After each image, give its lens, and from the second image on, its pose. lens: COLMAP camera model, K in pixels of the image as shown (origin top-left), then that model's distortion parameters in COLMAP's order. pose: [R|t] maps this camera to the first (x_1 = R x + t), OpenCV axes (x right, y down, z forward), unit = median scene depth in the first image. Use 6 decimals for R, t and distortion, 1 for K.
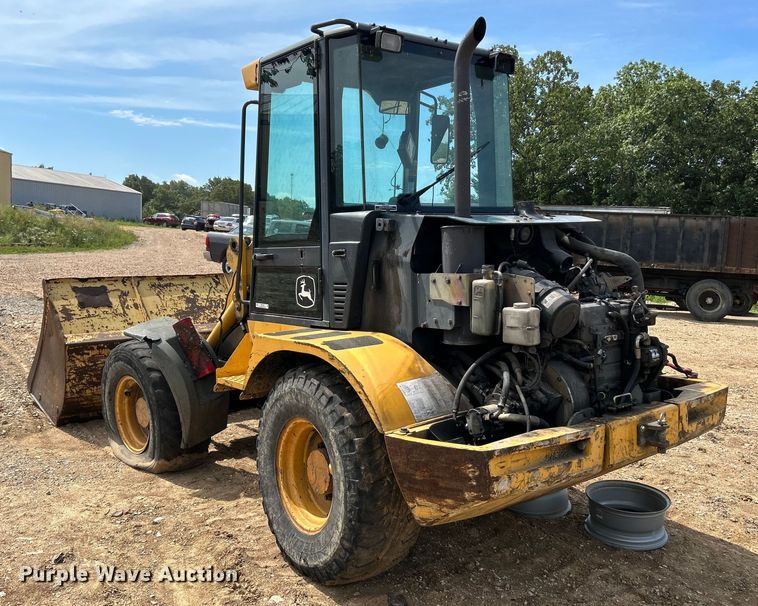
lens RADIAL K [[741.8, 0, 364.3], [0, 741.8, 306.1], [0, 0, 1]] dist [0.126653, -0.250560]
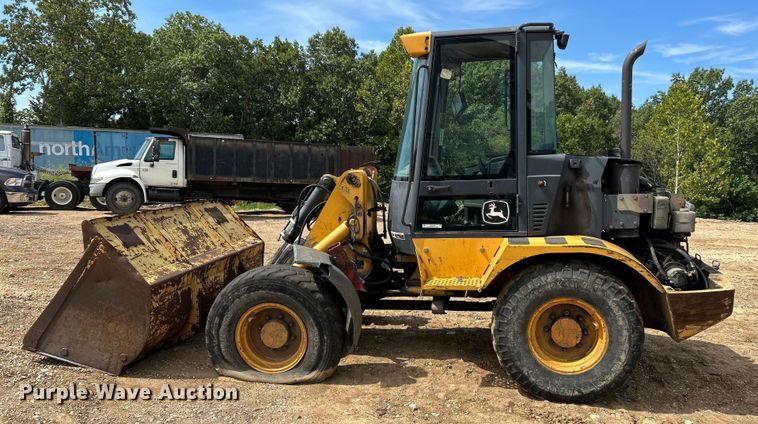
lens RADIAL K [[618.7, 0, 406.7], [0, 618.7, 228.4], [0, 0, 1]] dist [0.033817, -0.007600]
pose [[0.738665, -0.082069, 0.669059, -0.952749], [0.066189, 0.996595, 0.049171, -0.055841], [-0.670816, 0.007963, 0.741581, 0.262423]]
